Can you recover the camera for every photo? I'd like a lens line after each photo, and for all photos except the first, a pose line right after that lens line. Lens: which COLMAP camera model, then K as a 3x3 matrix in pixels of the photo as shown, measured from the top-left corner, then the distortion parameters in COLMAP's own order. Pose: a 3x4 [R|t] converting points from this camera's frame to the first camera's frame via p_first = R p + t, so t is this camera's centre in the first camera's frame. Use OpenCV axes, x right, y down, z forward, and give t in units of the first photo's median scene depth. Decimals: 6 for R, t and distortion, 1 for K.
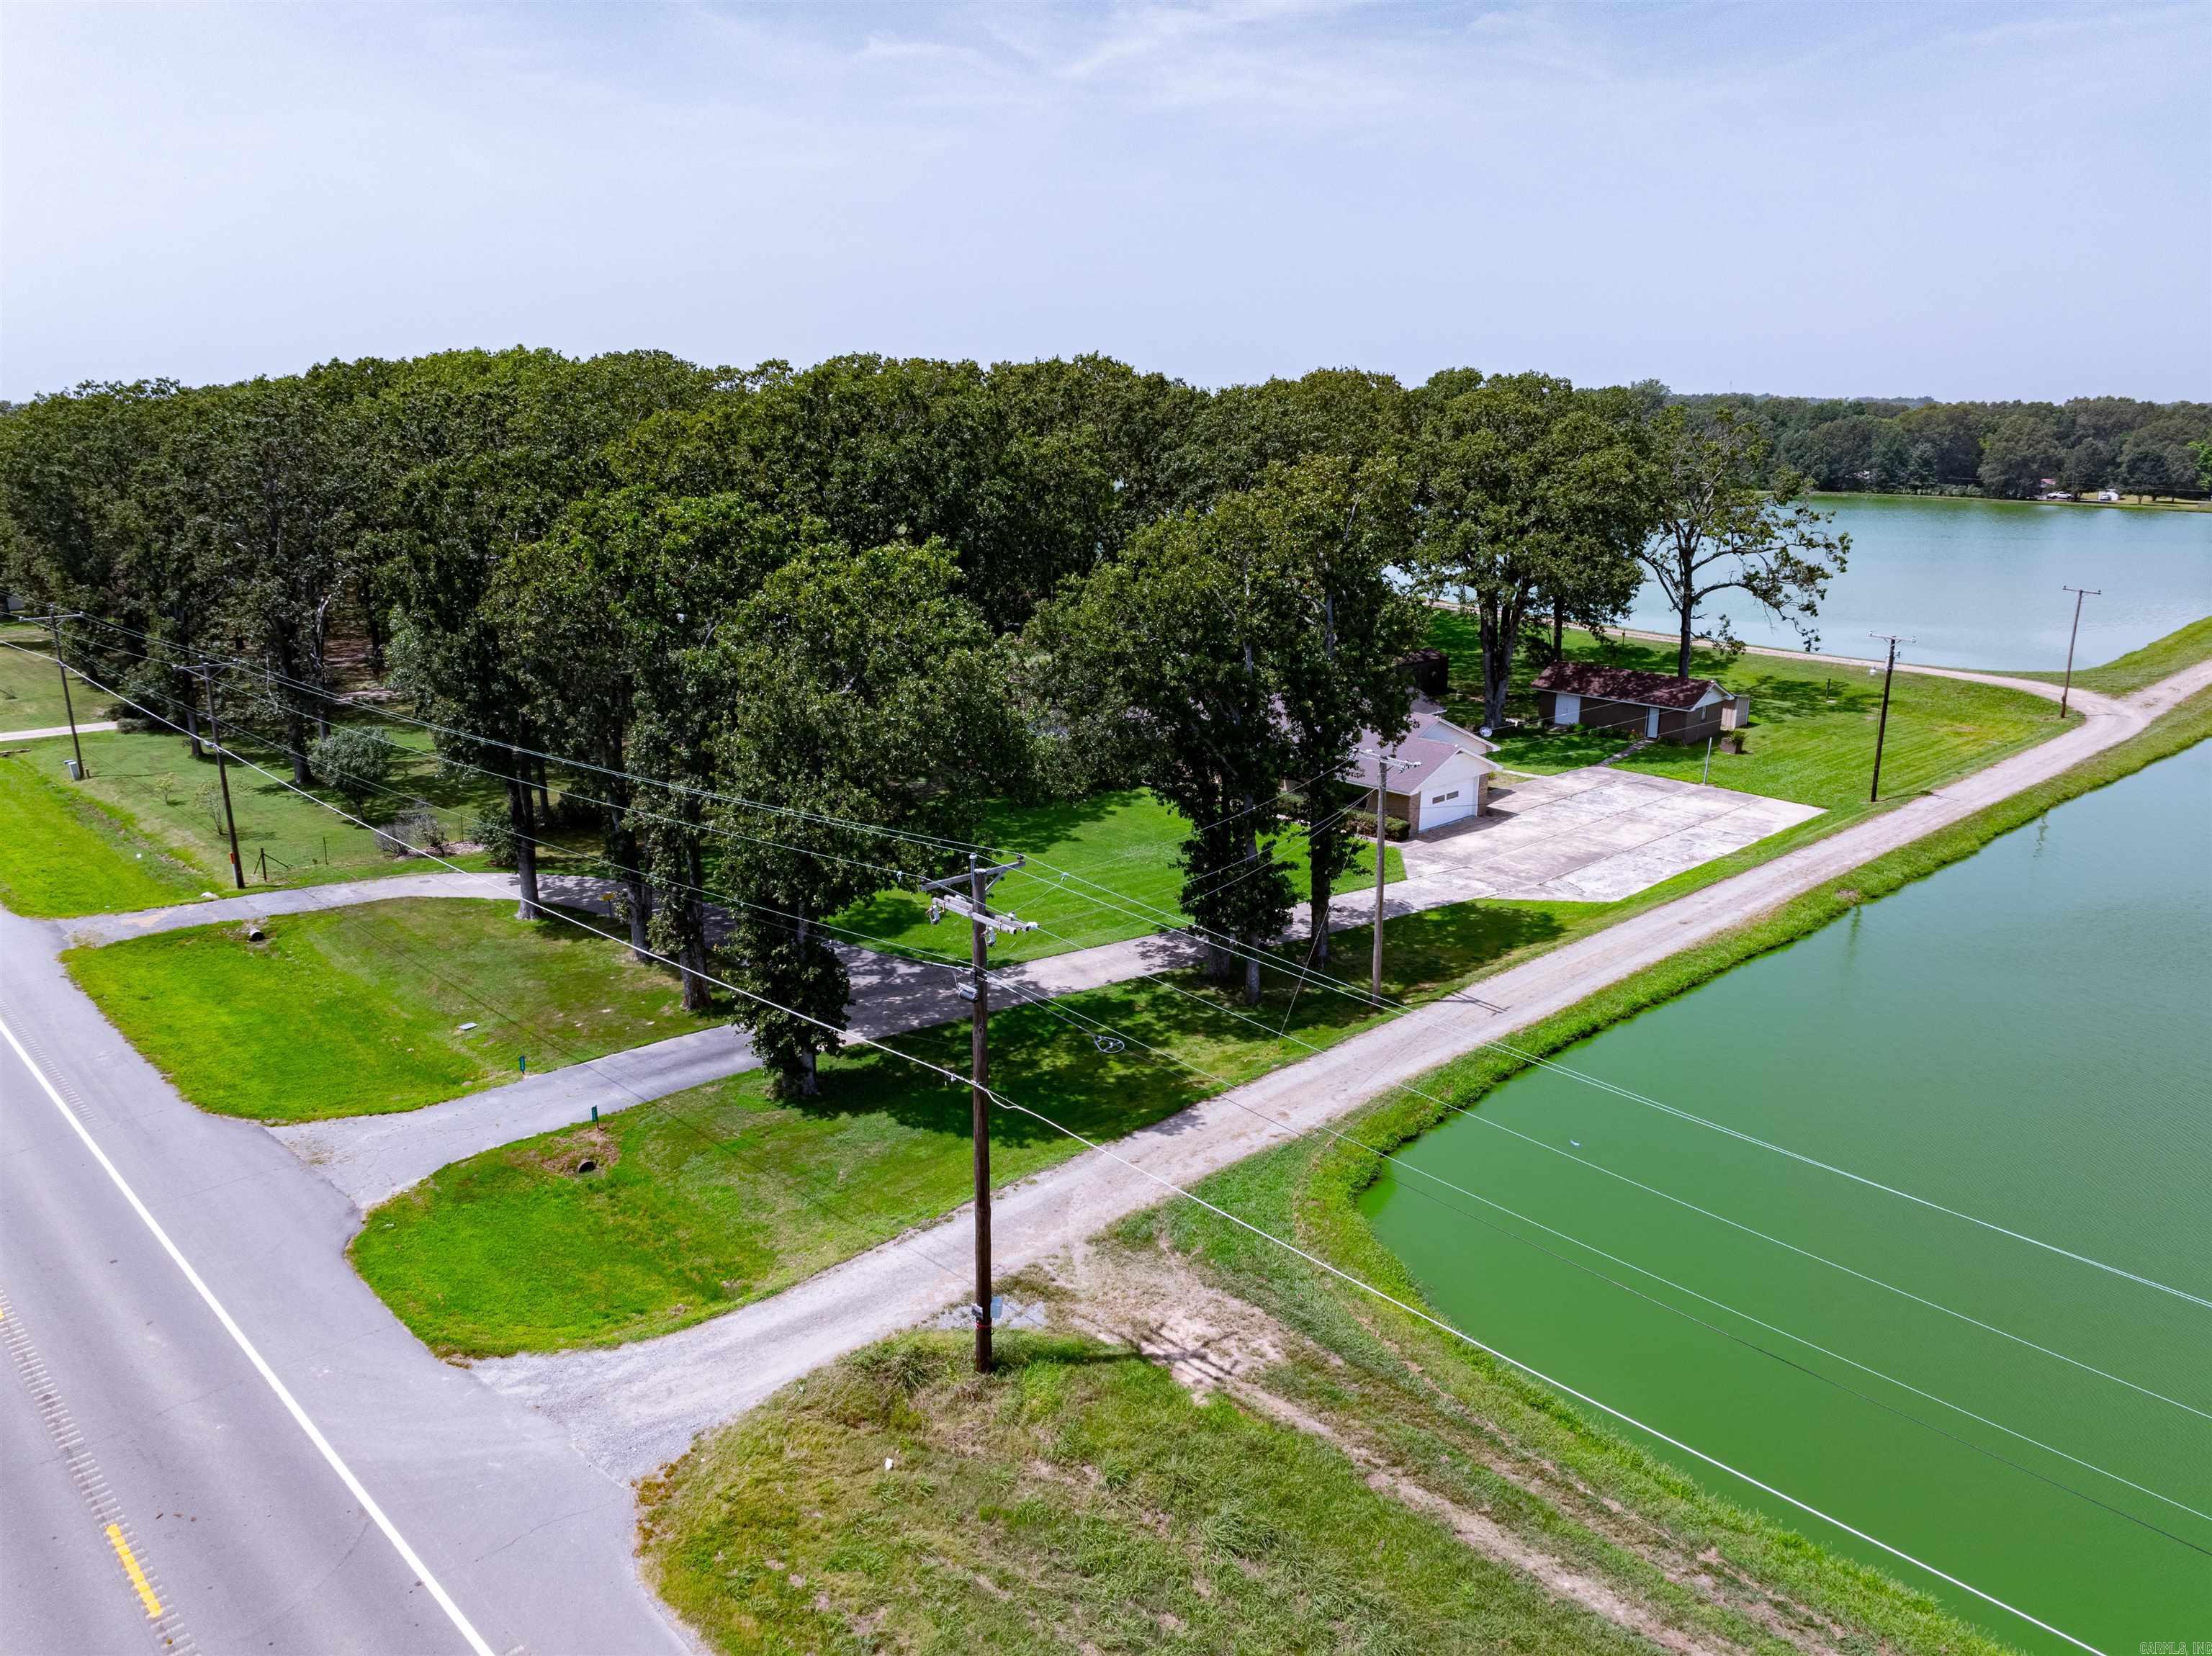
lens RADIAL K [[1549.2, 0, 1106.0], [0, 1549.2, 828.0], [0, 0, 1]] dist [-0.042672, 0.007187]
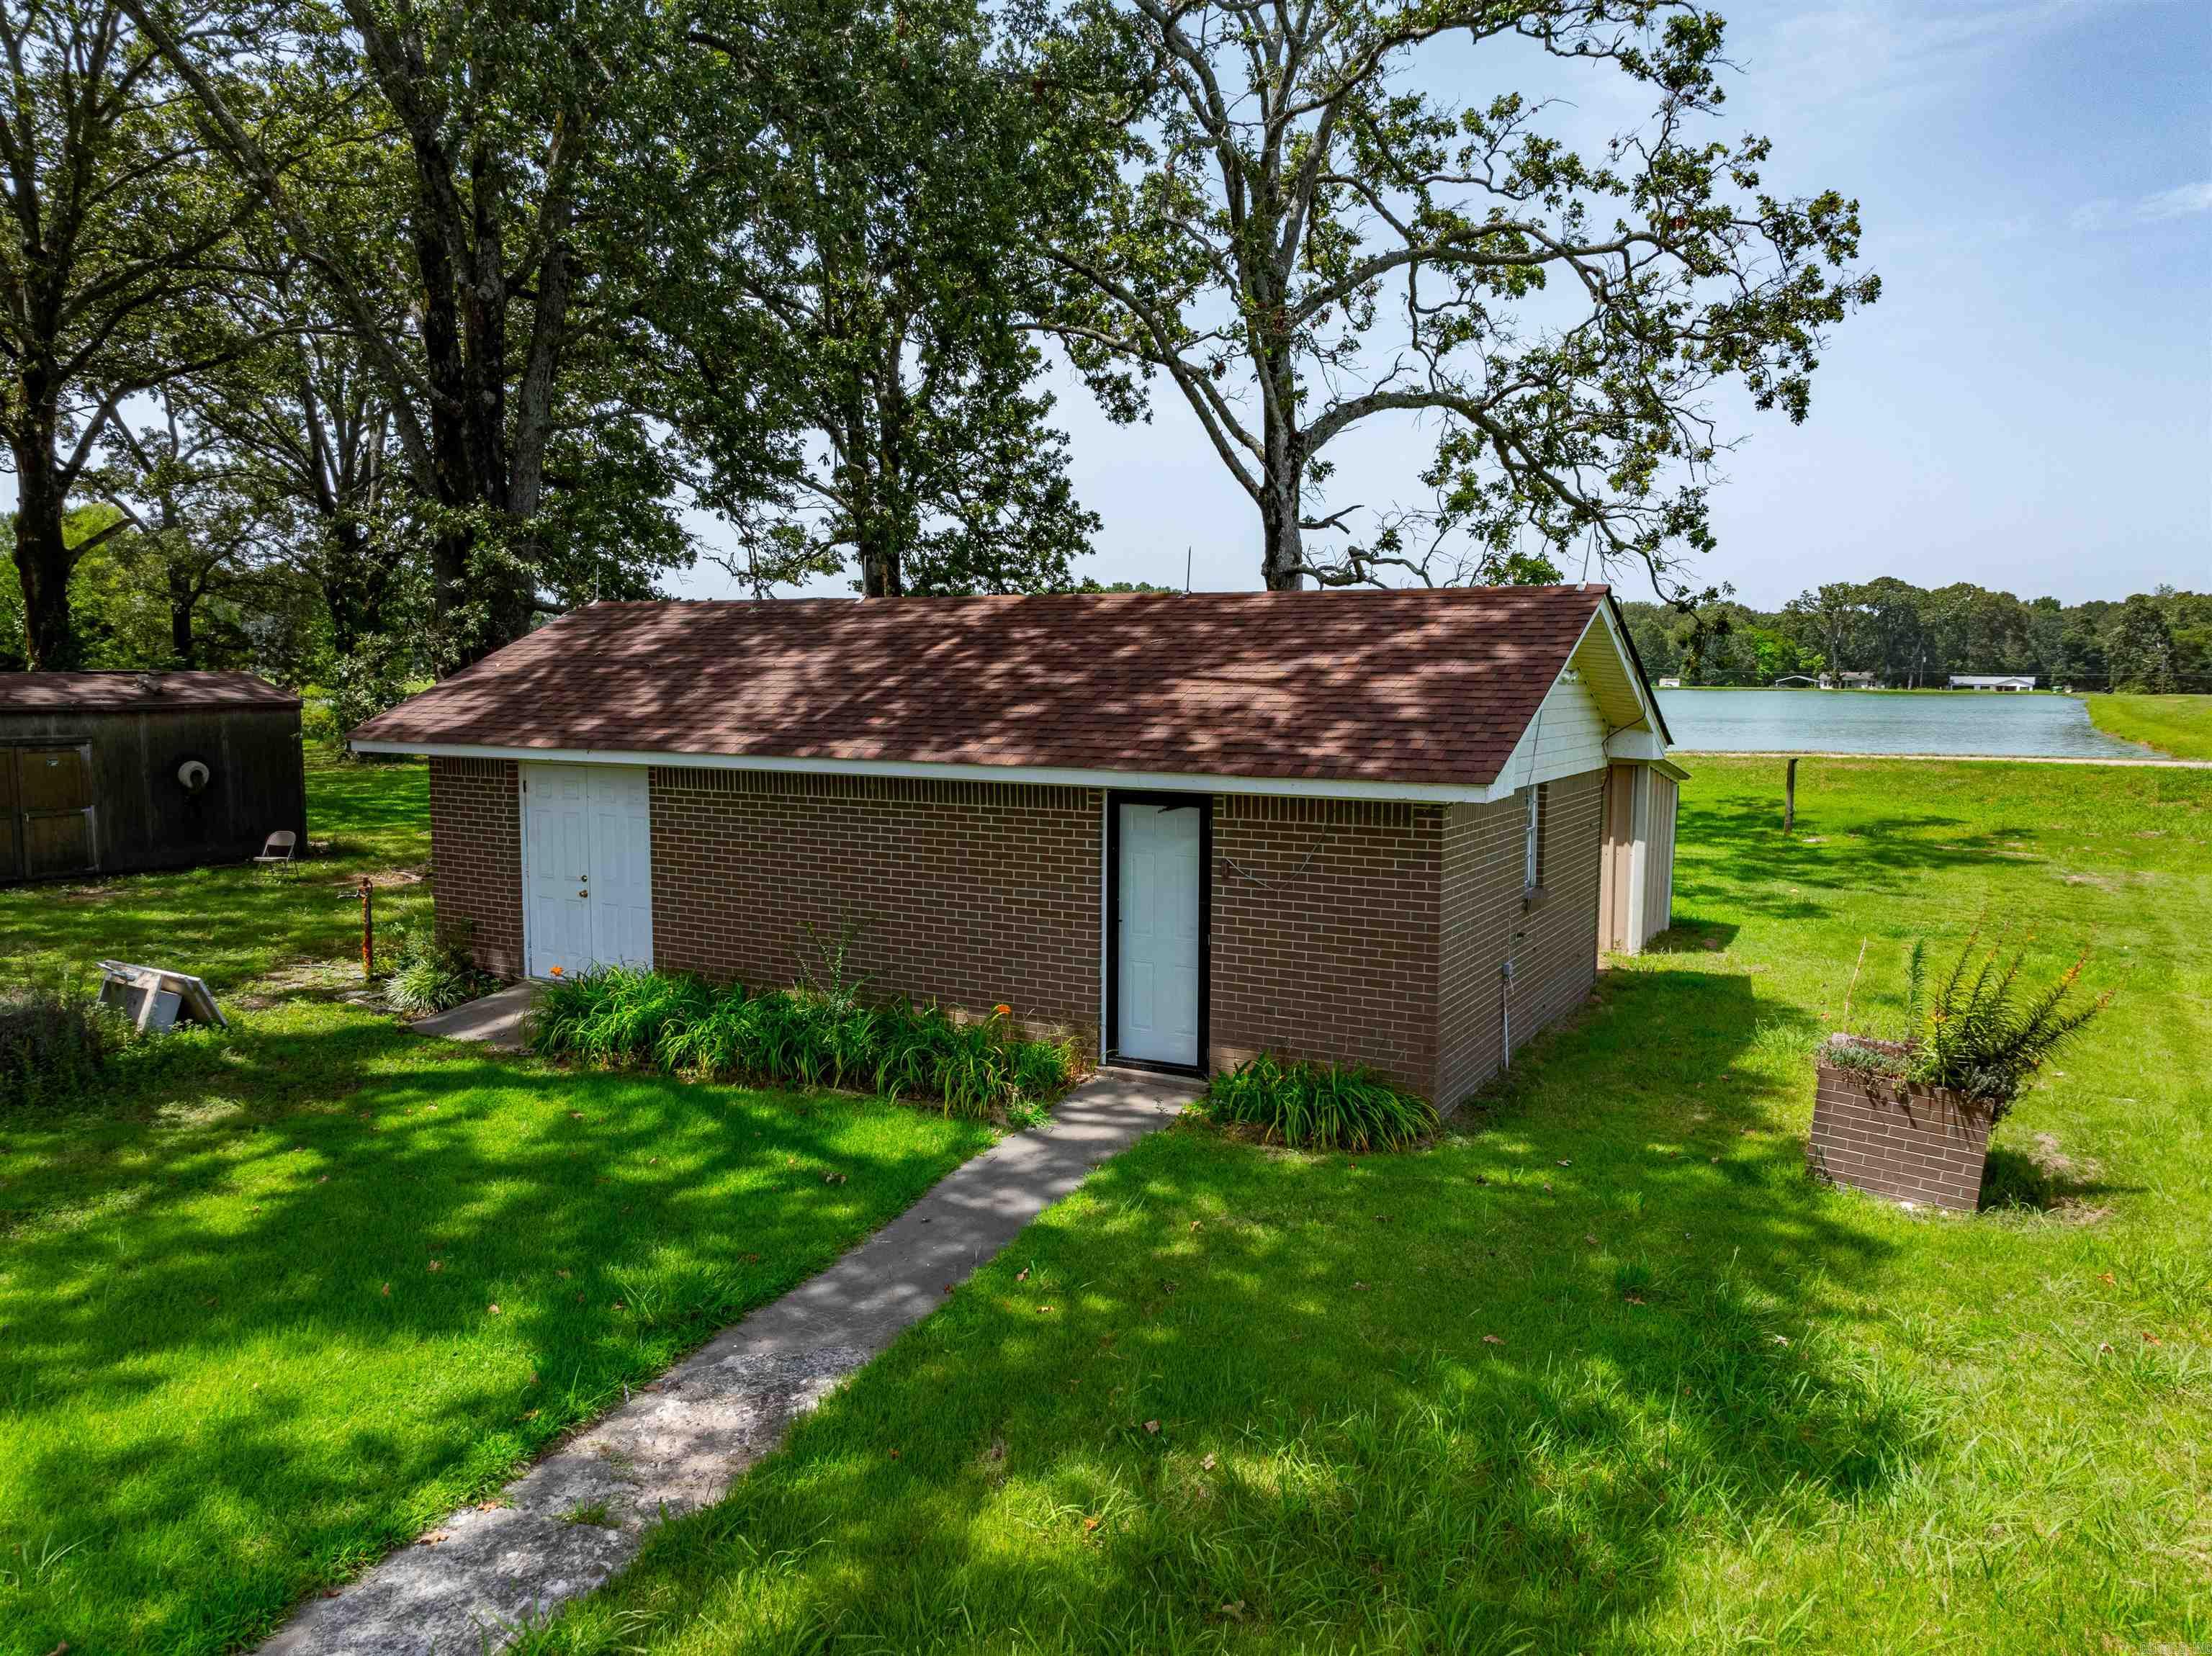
lens RADIAL K [[1573.9, 0, 1106.0], [0, 1573.9, 828.0], [0, 0, 1]] dist [-0.042990, 0.000069]
pose [[0.956590, -0.024485, 0.290405, 0.383491], [0.074171, 0.984107, -0.161347, -0.070517], [-0.281839, 0.175882, 0.943203, 1.081389]]
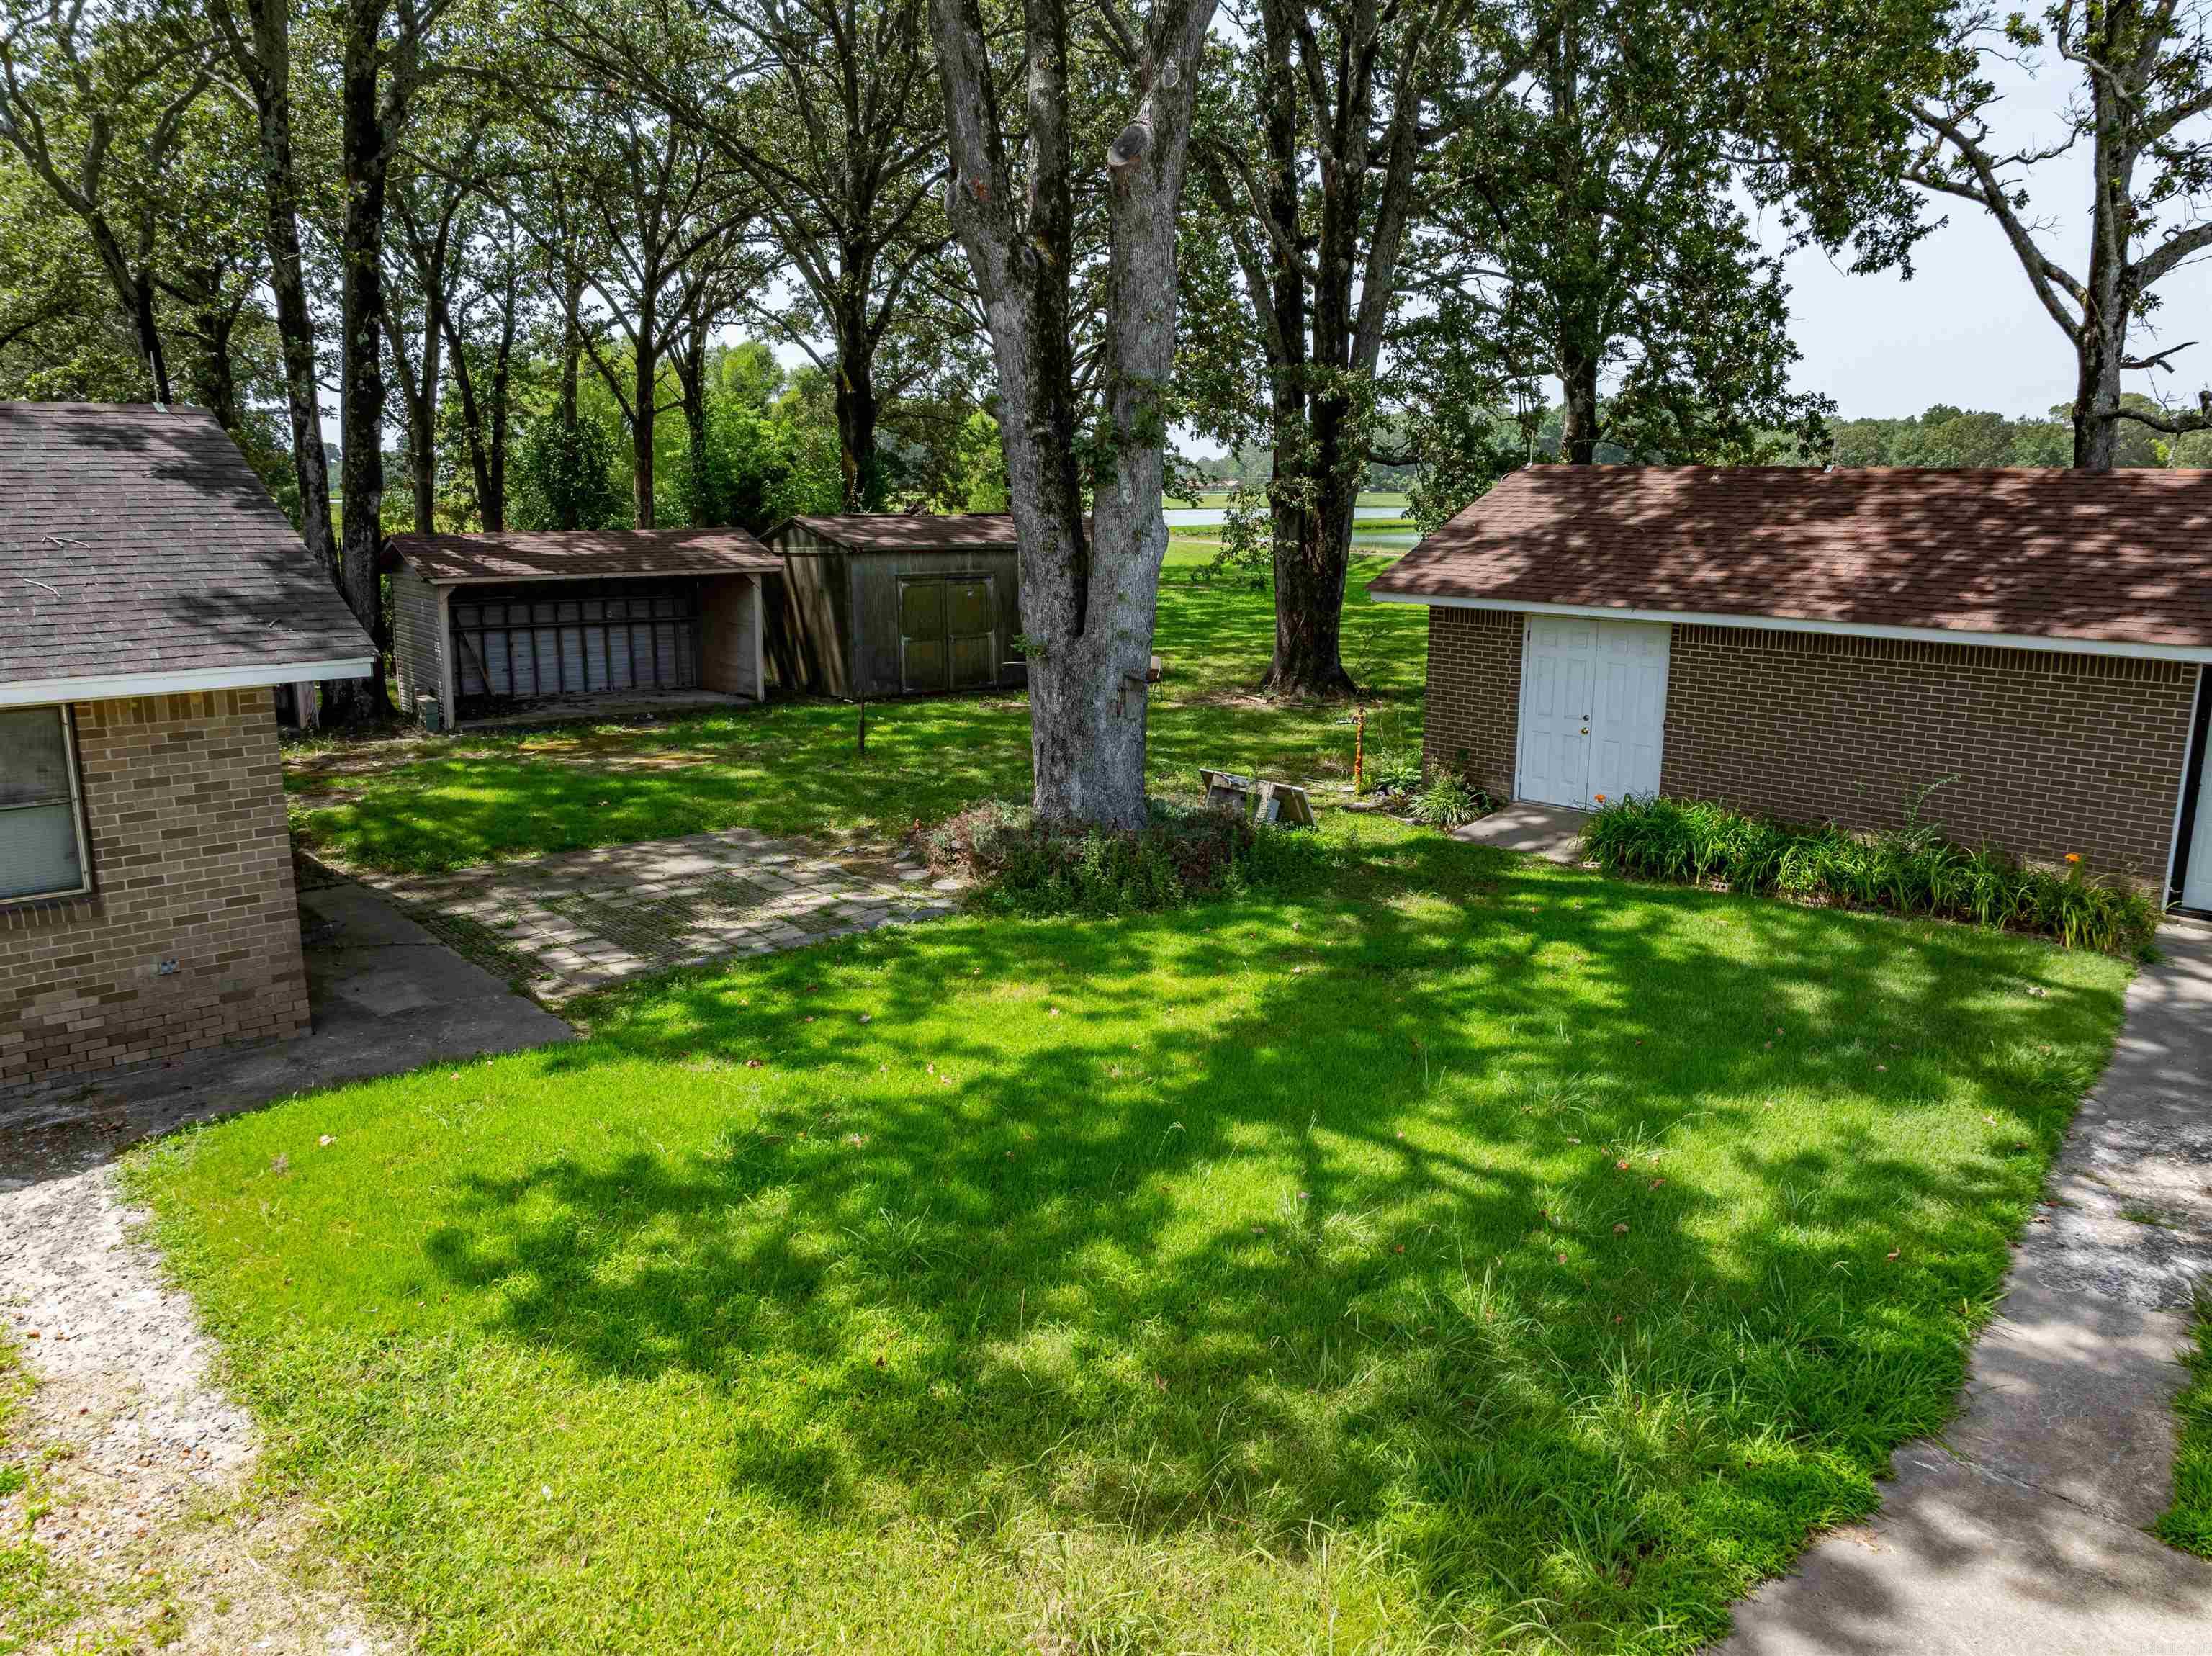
lens RADIAL K [[1549.2, 0, 1106.0], [0, 1549.2, 828.0], [0, 0, 1]] dist [-0.042672, 0.007187]
pose [[0.999931, 0.004553, -0.010848, 0.315679], [-0.005135, 0.998518, -0.054182, -0.072817], [0.010586, 0.054234, 0.998472, 1.067120]]
